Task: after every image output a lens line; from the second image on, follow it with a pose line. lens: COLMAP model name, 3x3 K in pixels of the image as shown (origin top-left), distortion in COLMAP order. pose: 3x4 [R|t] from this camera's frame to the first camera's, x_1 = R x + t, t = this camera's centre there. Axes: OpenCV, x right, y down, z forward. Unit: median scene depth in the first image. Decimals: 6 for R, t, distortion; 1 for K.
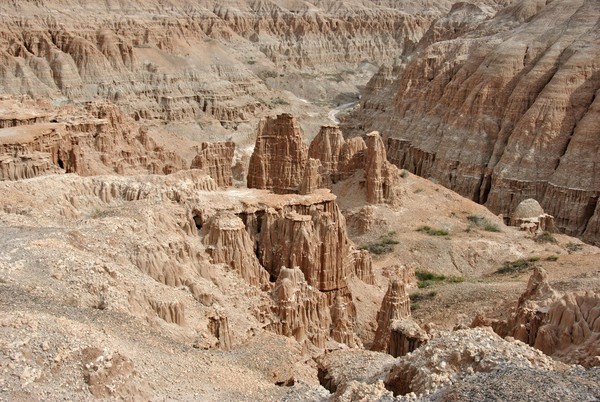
lens RADIAL K [[783.1, 0, 300.0], [0, 783.1, 201.0], [0, 0, 1]] dist [-0.001632, 0.051807]
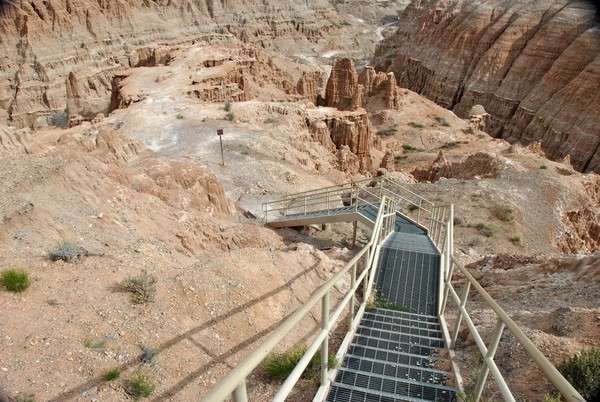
lens RADIAL K [[783.1, 0, 300.0], [0, 783.1, 201.0], [0, 0, 1]] dist [-0.001632, 0.051807]
pose [[0.996201, 0.052183, -0.069710, 0.019589], [-0.036728, 0.977657, 0.206974, -0.167982], [0.078953, -0.203628, 0.975860, -0.994803]]
